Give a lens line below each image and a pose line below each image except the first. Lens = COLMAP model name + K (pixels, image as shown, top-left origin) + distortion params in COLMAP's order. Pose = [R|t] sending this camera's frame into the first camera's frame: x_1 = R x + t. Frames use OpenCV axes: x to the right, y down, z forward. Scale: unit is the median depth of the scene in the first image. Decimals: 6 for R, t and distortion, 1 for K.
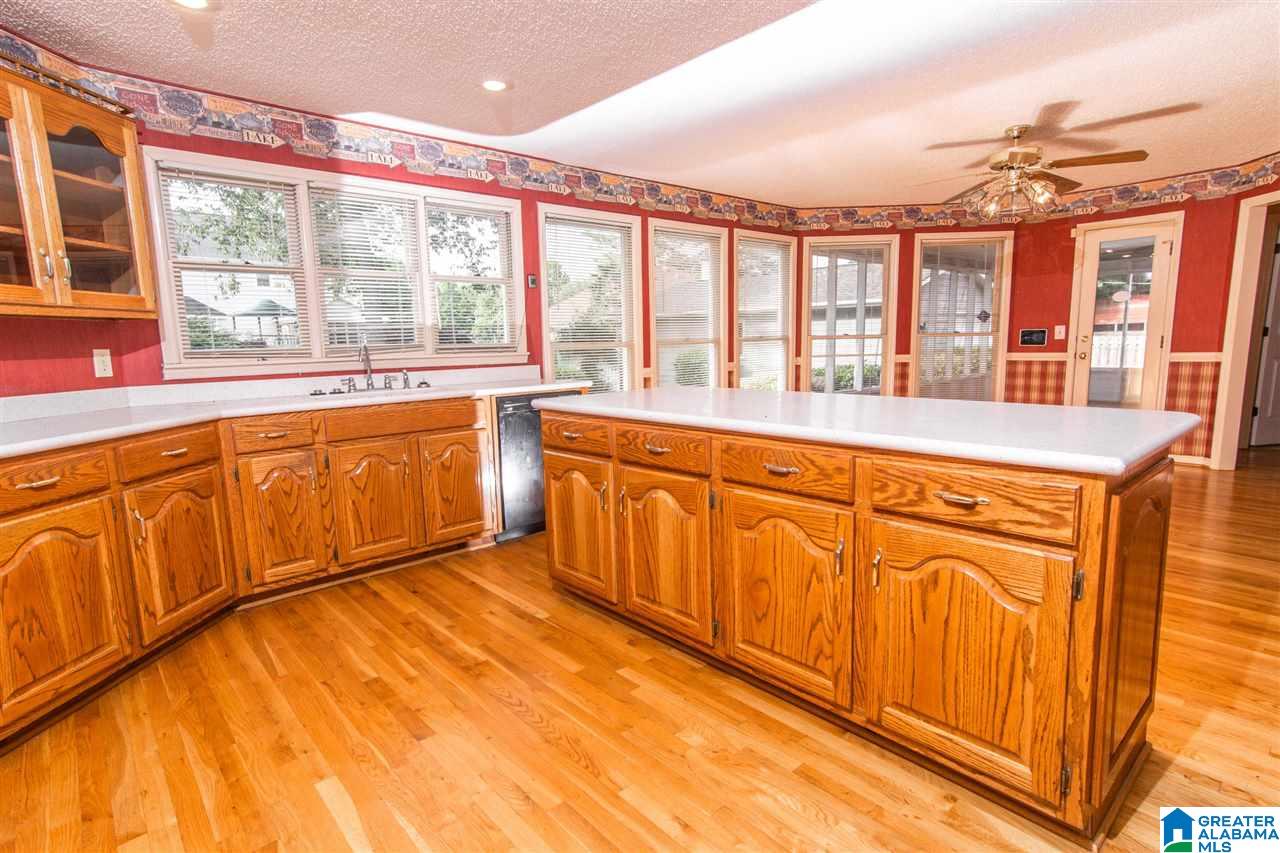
lens RADIAL K [[647.2, 0, 640.0], [0, 647.2, 426.5], [0, 0, 1]] dist [0.023395, 0.001728]
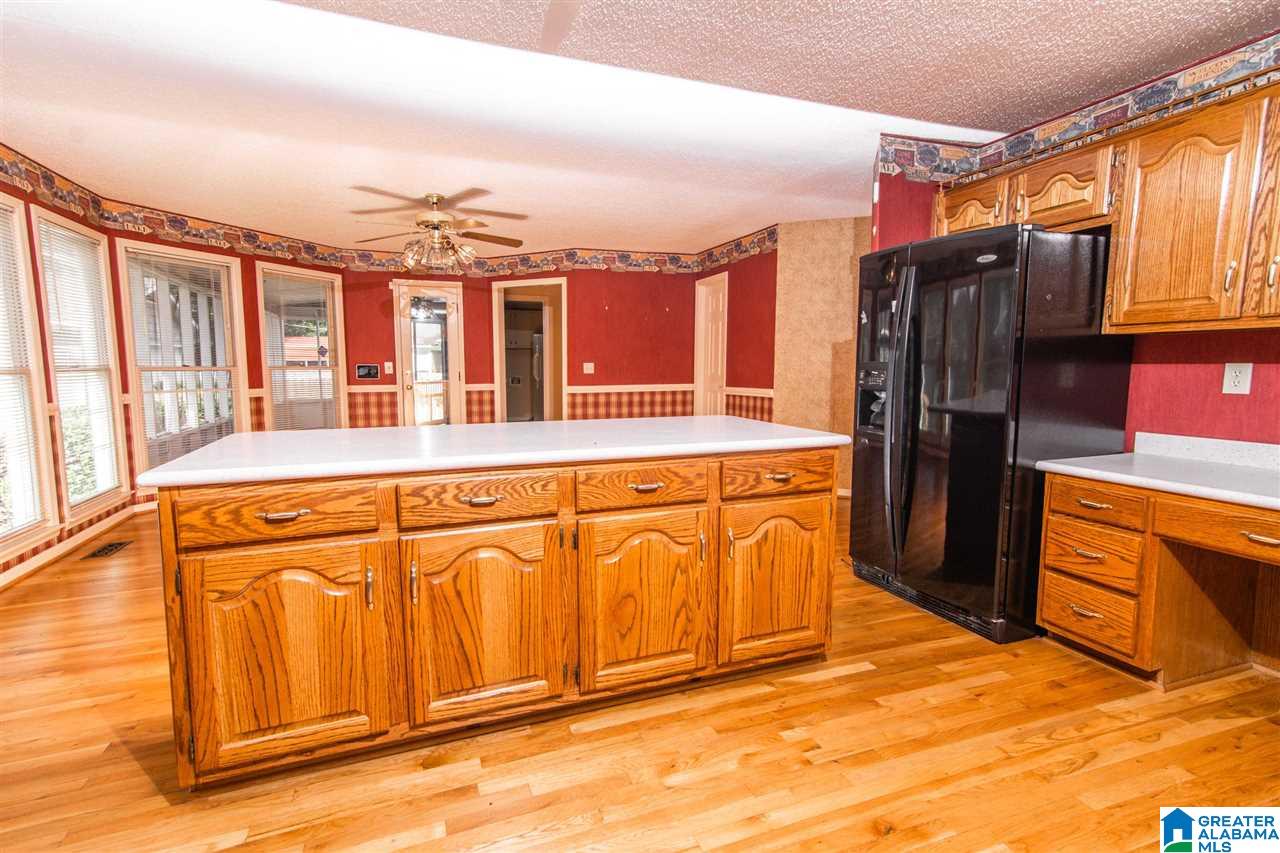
lens RADIAL K [[608.5, 0, 635.9], [0, 608.5, 429.6], [0, 0, 1]] dist [-0.001747, 0.023652]
pose [[0.357925, -0.079284, 0.930378, -0.343998], [0.119658, 0.992068, 0.038507, -0.033503], [-0.926052, 0.097544, 0.364573, 0.292933]]
